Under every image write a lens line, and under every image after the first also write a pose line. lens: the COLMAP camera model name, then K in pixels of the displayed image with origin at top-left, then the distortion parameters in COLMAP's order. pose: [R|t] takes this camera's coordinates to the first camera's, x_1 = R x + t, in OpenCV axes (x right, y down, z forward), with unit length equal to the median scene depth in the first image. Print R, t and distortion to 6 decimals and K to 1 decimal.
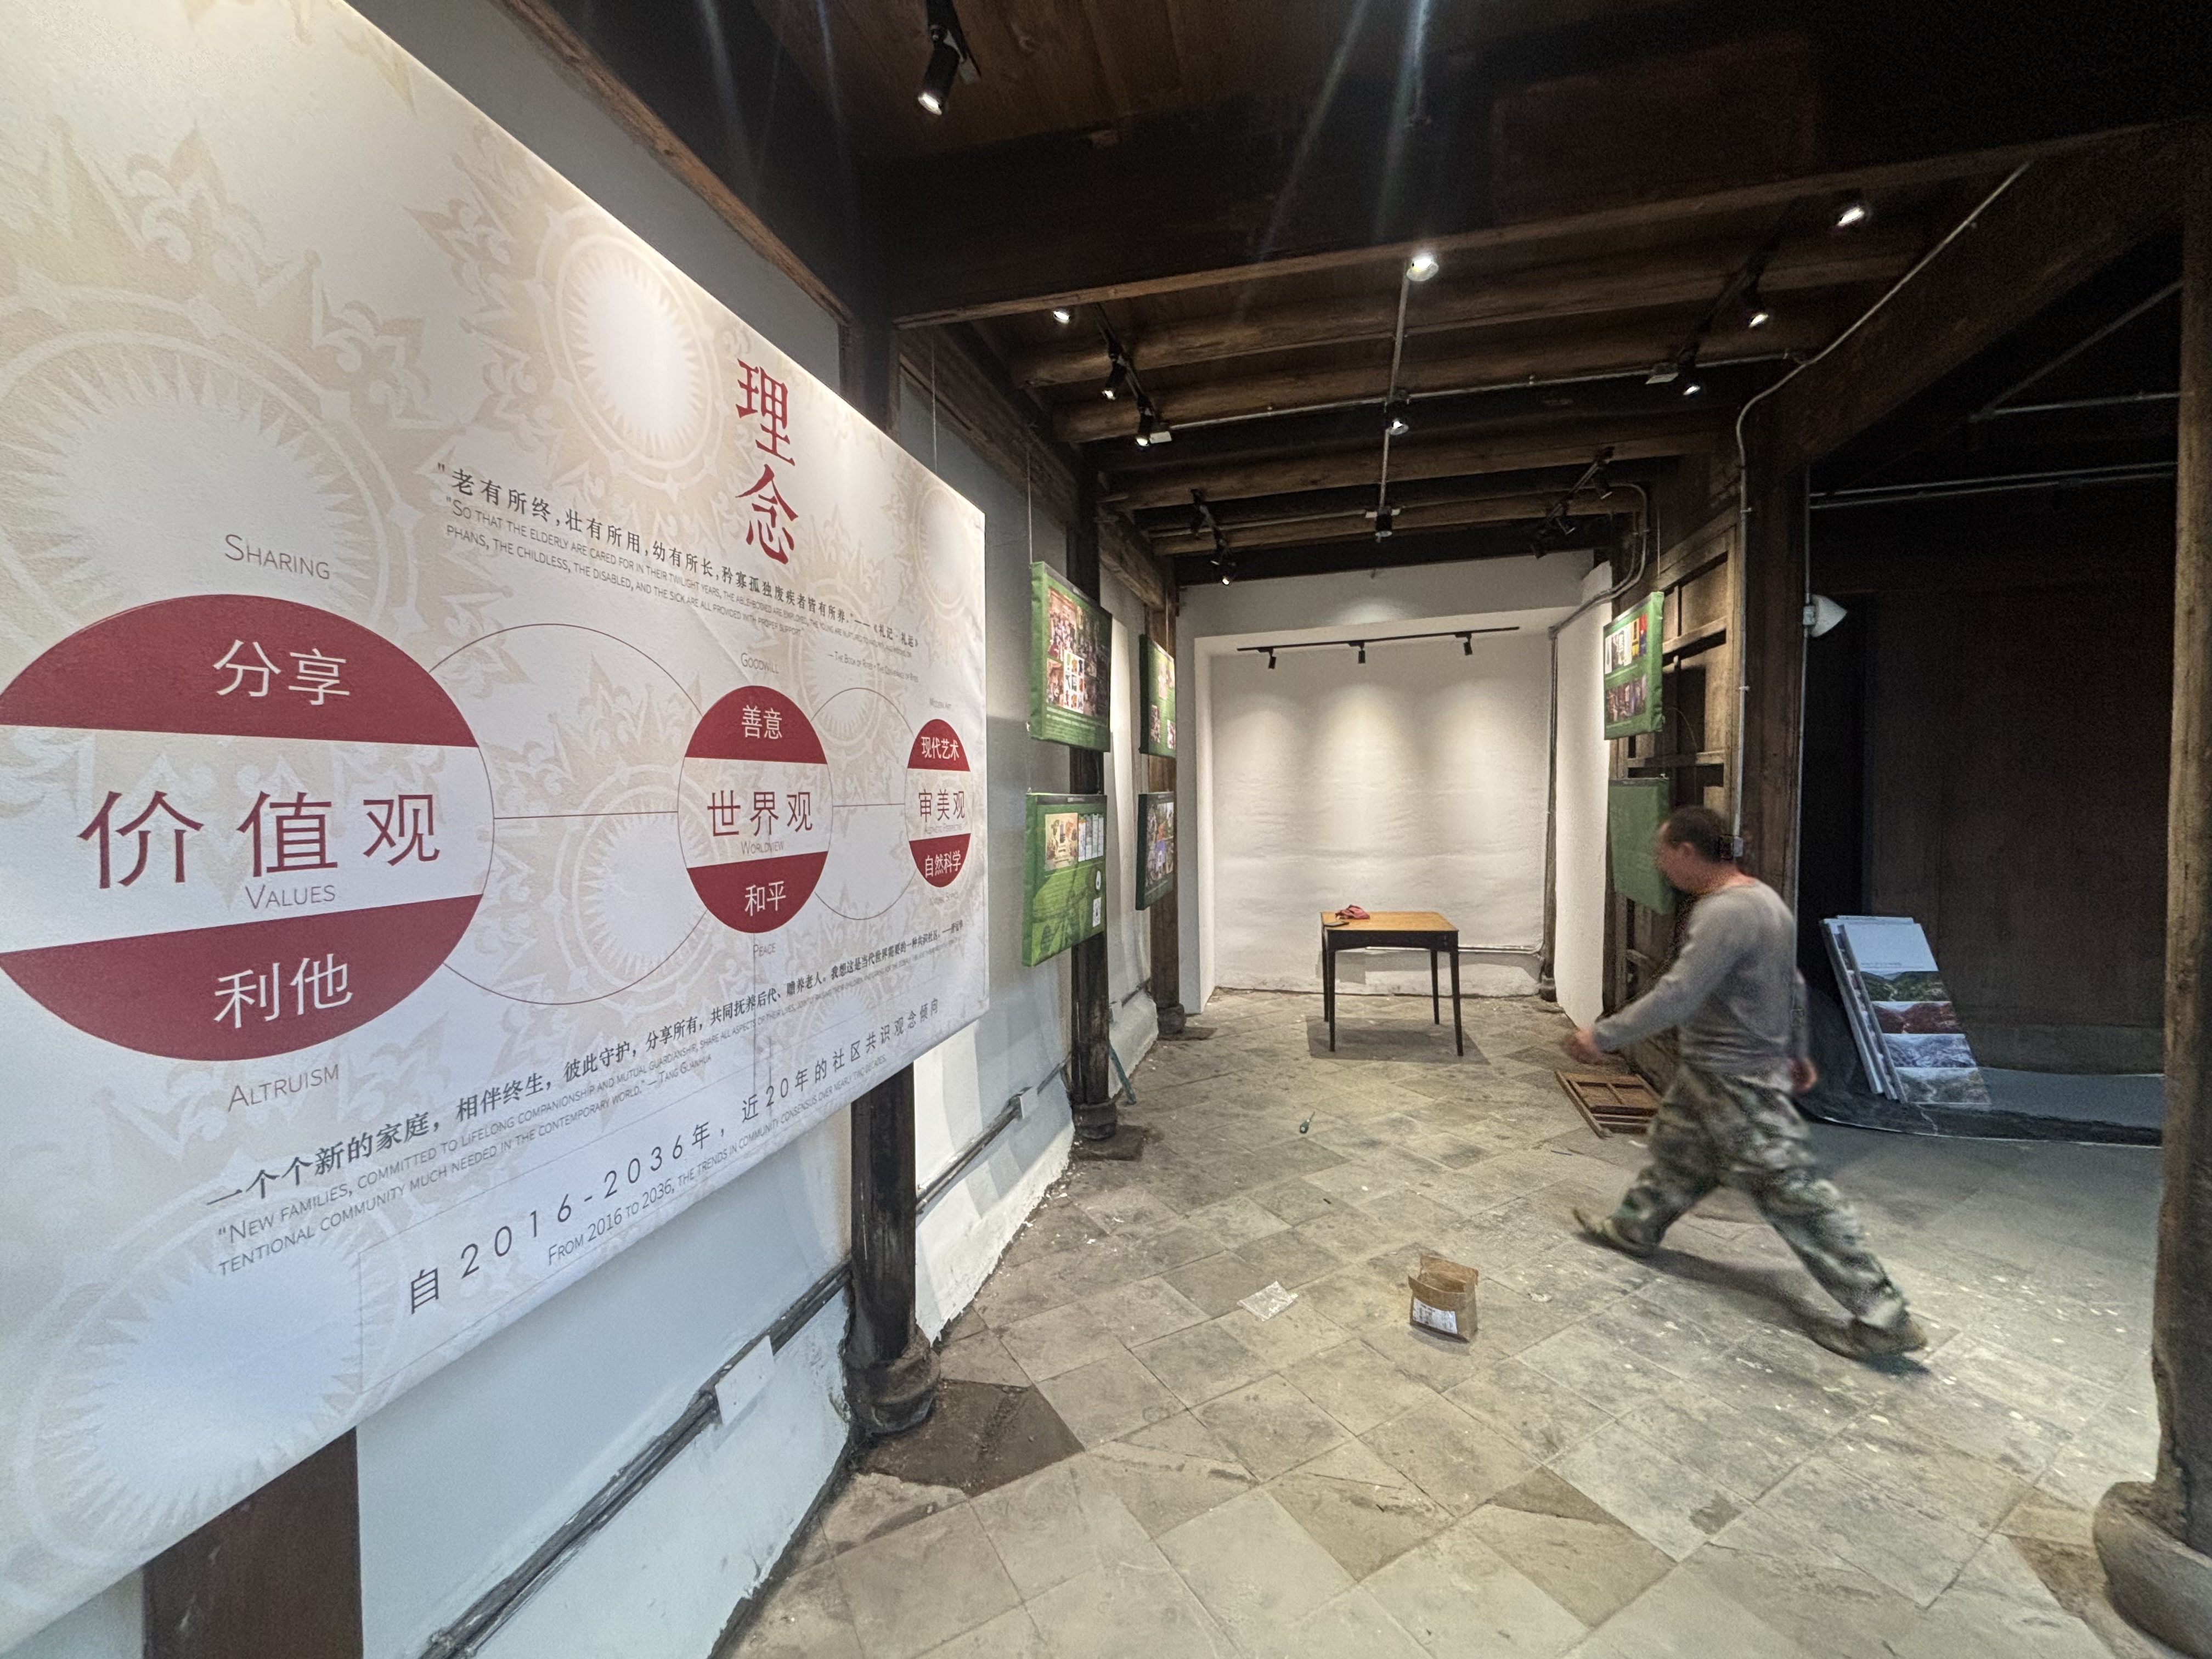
lens RADIAL K [[890.2, 0, 1092.4], [0, 890.2, 822.6], [0, 0, 1]] dist [-0.002587, 0.000506]
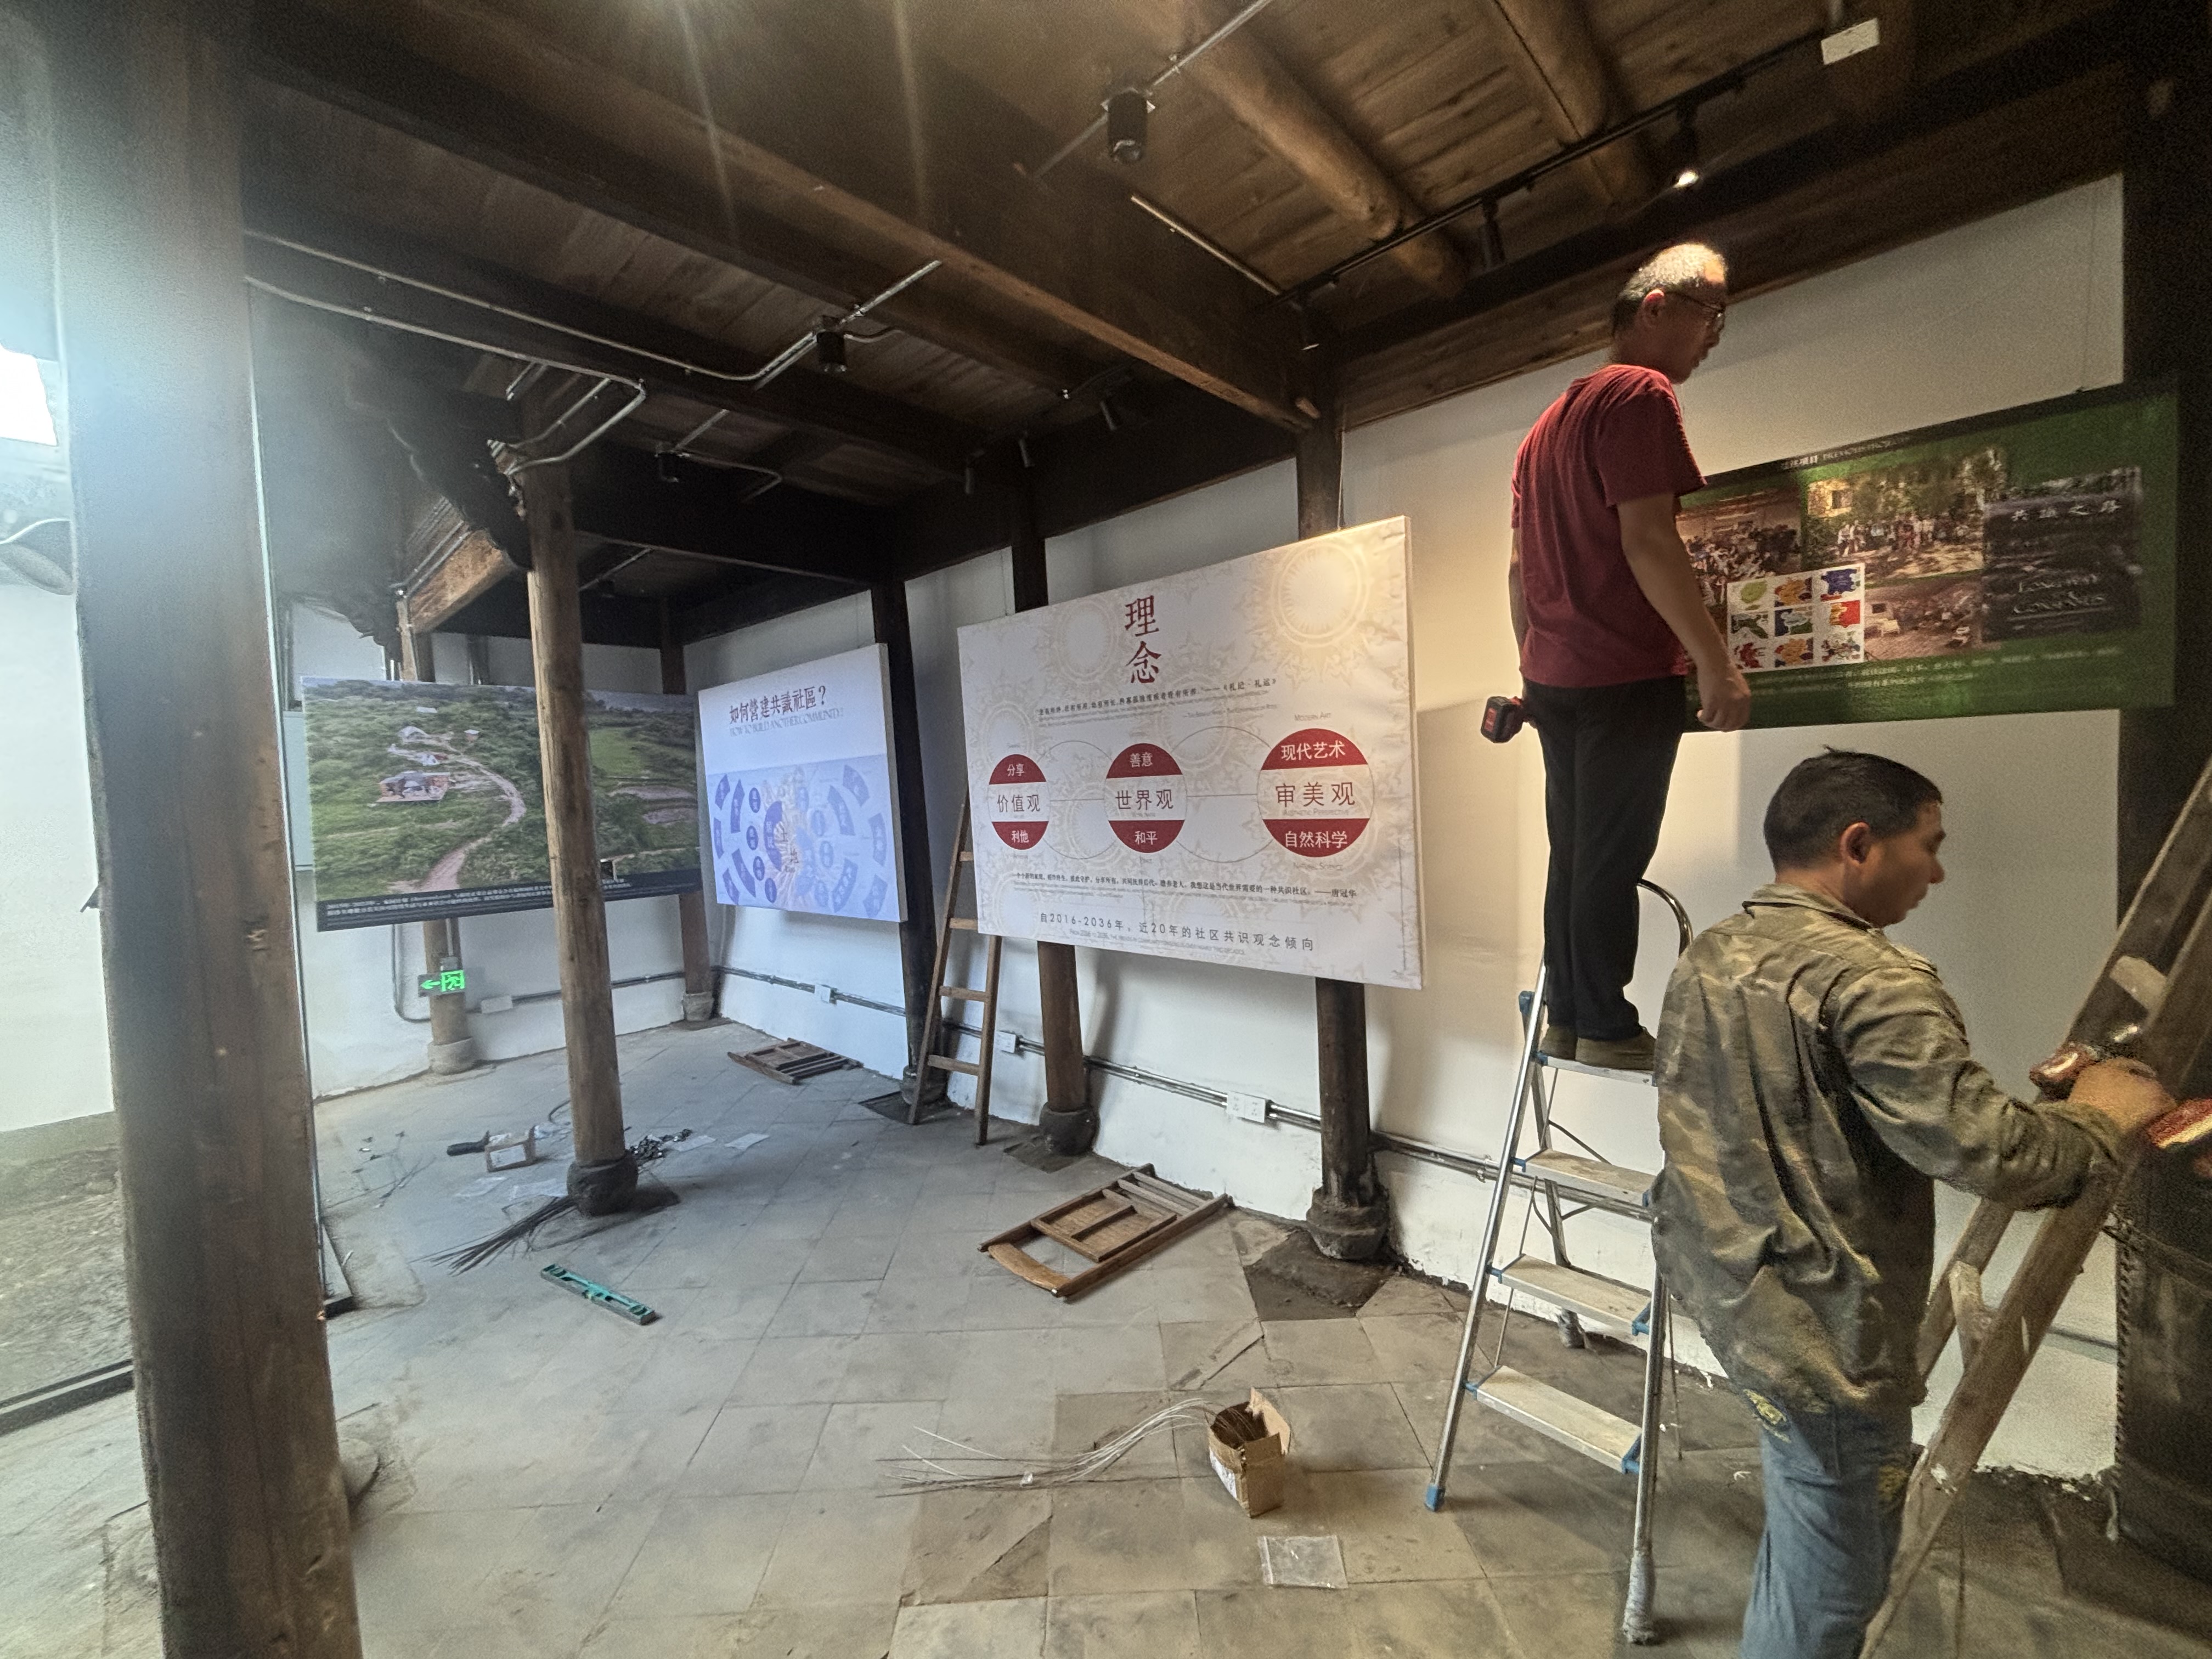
lens RADIAL K [[890.2, 0, 1106.8], [0, 890.2, 826.0], [0, 0, 1]] dist [-0.002587, 0.000506]
pose [[-0.481648, 0.055922, -0.874579, 1.591401], [0.009133, 0.998228, 0.058798, -0.075114], [0.876317, 0.020332, -0.481305, 1.949165]]
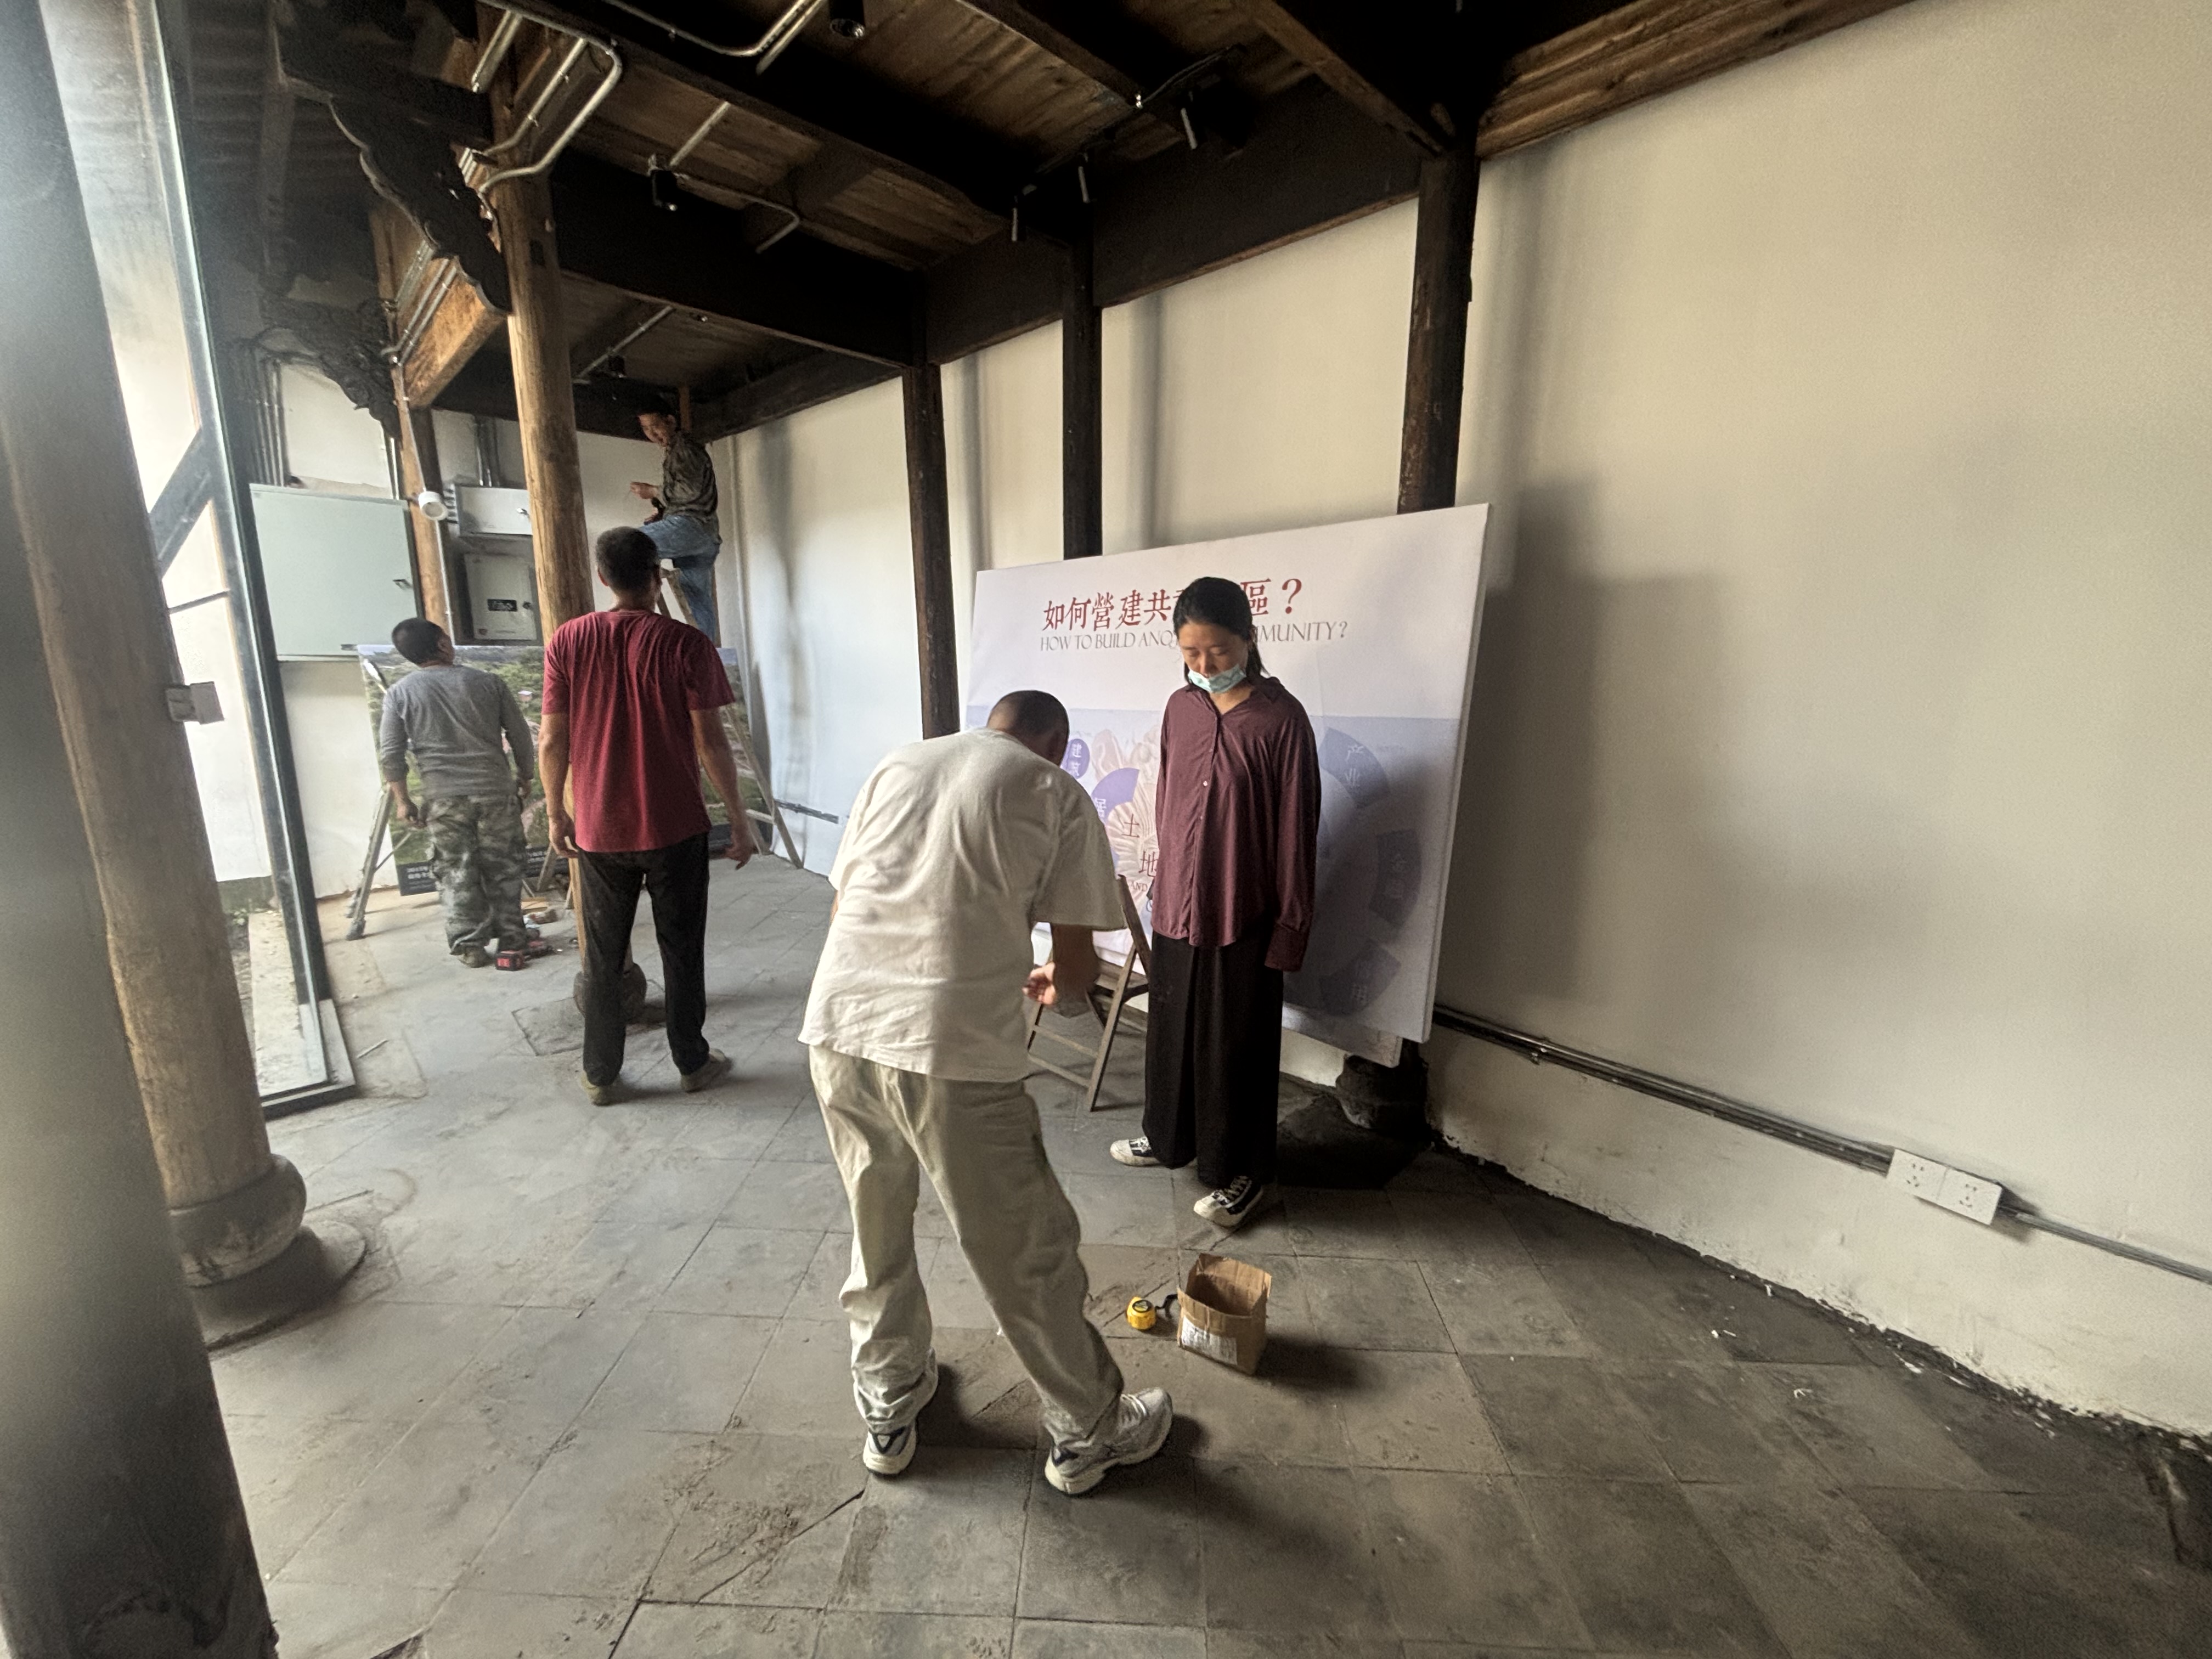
lens RADIAL K [[890.2, 0, 1103.9], [0, 890.2, 833.6], [0, 0, 1]] dist [-0.002587, 0.000506]
pose [[-0.527134, 0.164532, -0.833702, 1.416600], [-0.047955, 0.973754, 0.222493, 0.013468], [0.848428, 0.157264, -0.505408, 1.849683]]
